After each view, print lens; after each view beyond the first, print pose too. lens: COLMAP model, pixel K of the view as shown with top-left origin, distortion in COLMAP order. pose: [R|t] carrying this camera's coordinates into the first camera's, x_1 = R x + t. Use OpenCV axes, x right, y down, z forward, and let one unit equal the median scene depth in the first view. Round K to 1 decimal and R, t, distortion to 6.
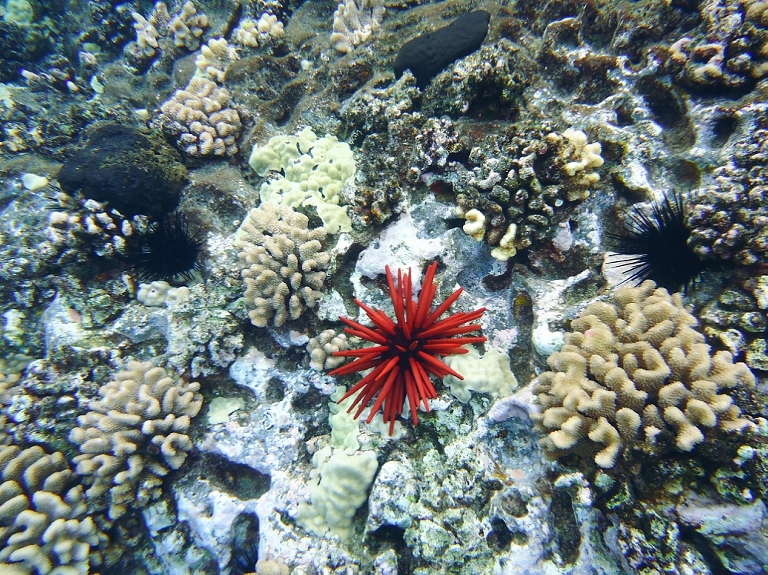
lens RADIAL K [[755.5, 0, 384.0], [0, 755.5, 287.5], [0, 0, 1]] dist [0.446028, 0.007798]
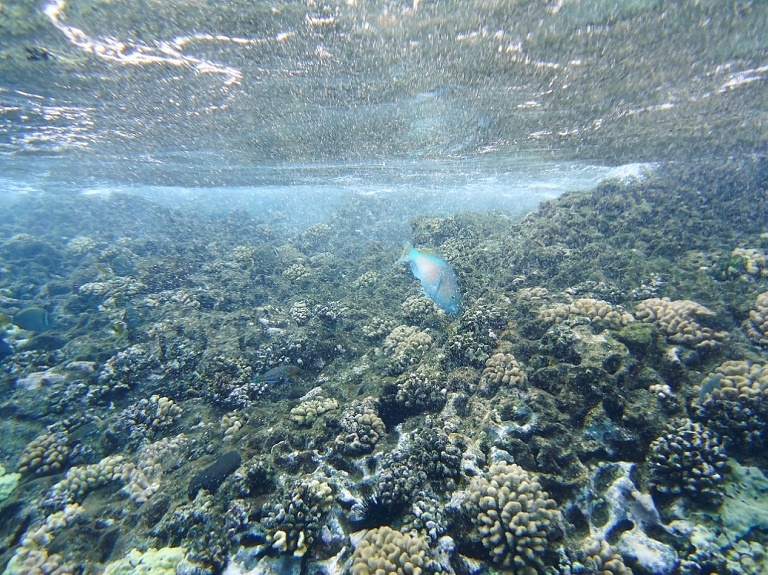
lens RADIAL K [[755.5, 0, 384.0], [0, 755.5, 287.5], [0, 0, 1]] dist [0.446028, 0.007798]
pose [[0.858316, -0.110735, 0.501030, -0.519898], [0.385806, 0.783034, -0.487864, 0.437872], [-0.338299, 0.612042, 0.714813, -0.741588]]
